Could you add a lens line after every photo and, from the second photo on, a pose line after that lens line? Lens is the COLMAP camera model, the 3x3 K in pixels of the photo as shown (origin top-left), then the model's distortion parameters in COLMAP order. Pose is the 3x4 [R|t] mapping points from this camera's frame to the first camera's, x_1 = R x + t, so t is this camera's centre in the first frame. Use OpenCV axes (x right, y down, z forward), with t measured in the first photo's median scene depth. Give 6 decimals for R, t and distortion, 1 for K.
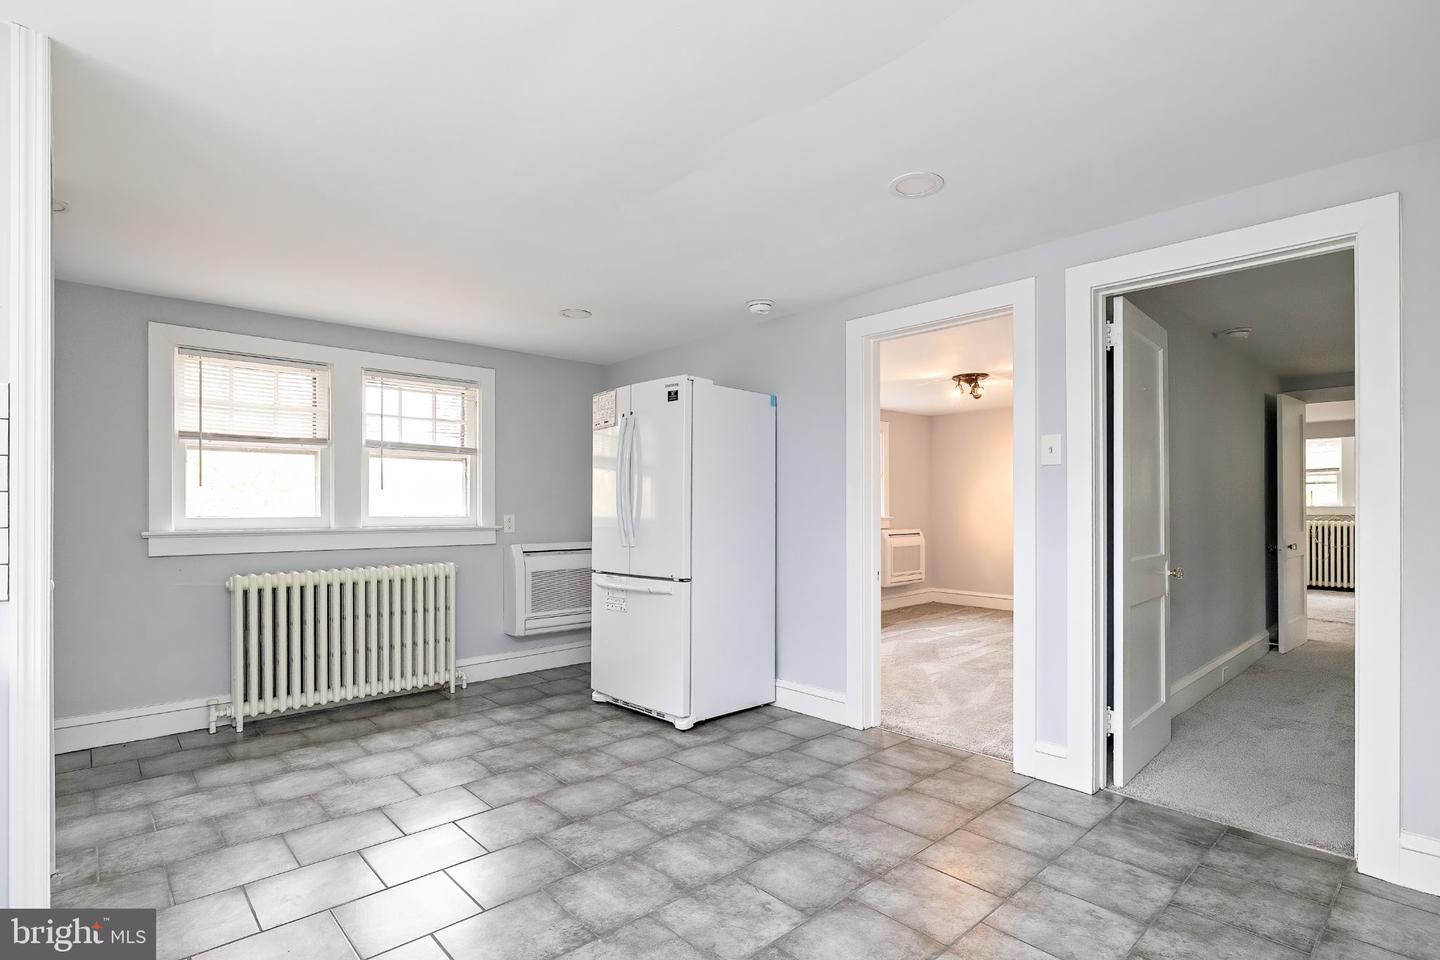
lens RADIAL K [[724.4, 0, 721.0], [0, 724.4, 498.3], [0, 0, 1]] dist [0.001216, 0.000109]
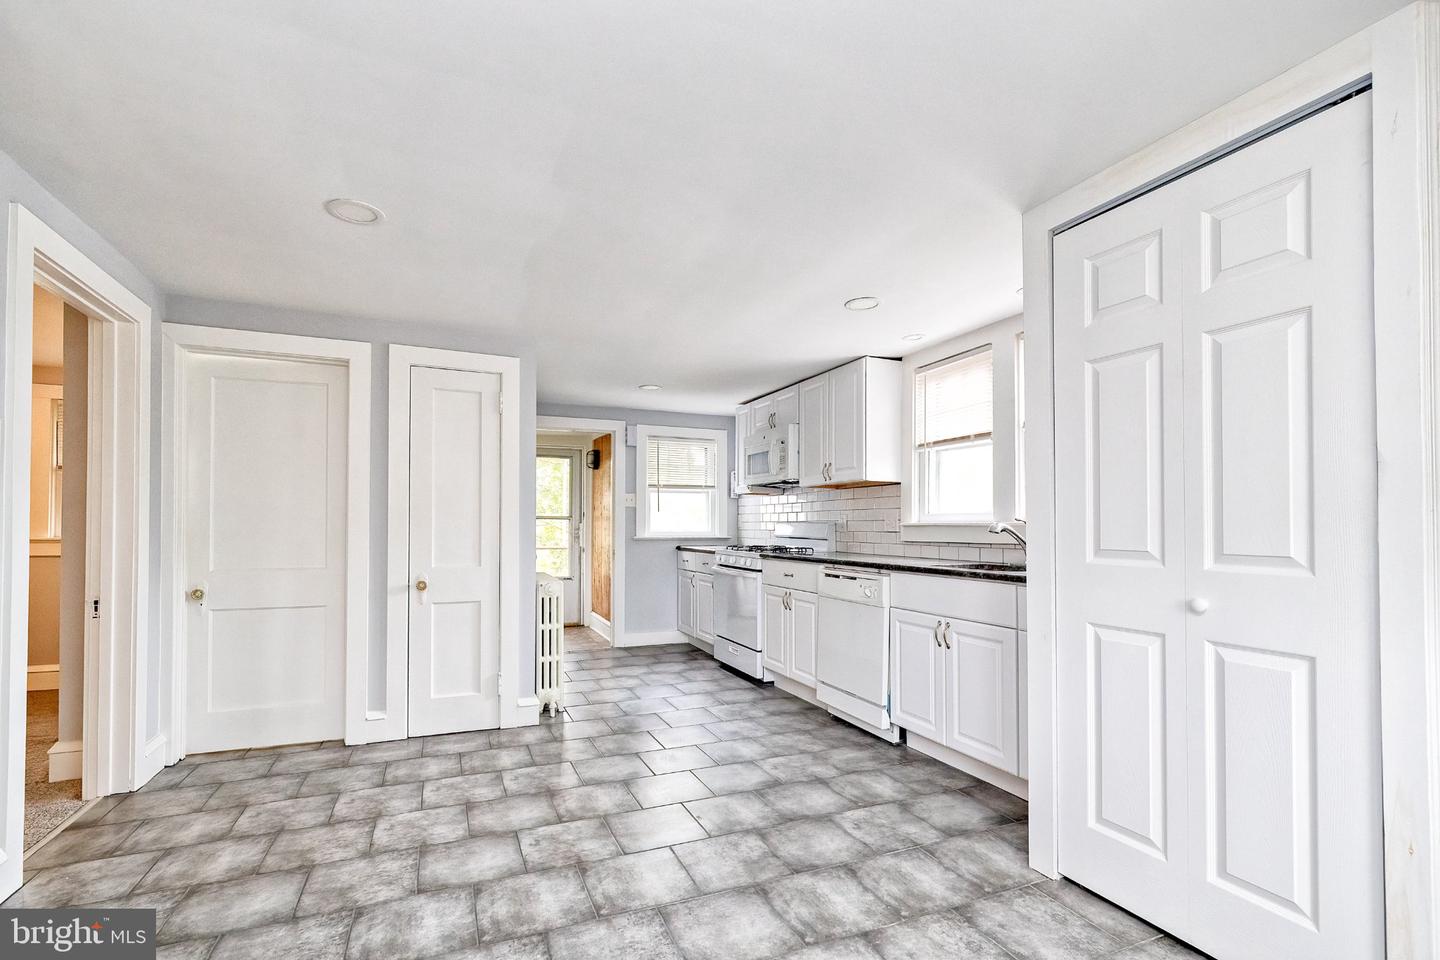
lens RADIAL K [[612.4, 0, 708.9], [0, 612.4, 515.1], [0, 0, 1]] dist [0.001320, -0.000348]
pose [[-0.942716, 0.005156, 0.333556, -0.374643], [-0.006025, 0.999454, -0.032477, 0.021214], [-0.333542, -0.032626, -0.942171, 1.251738]]
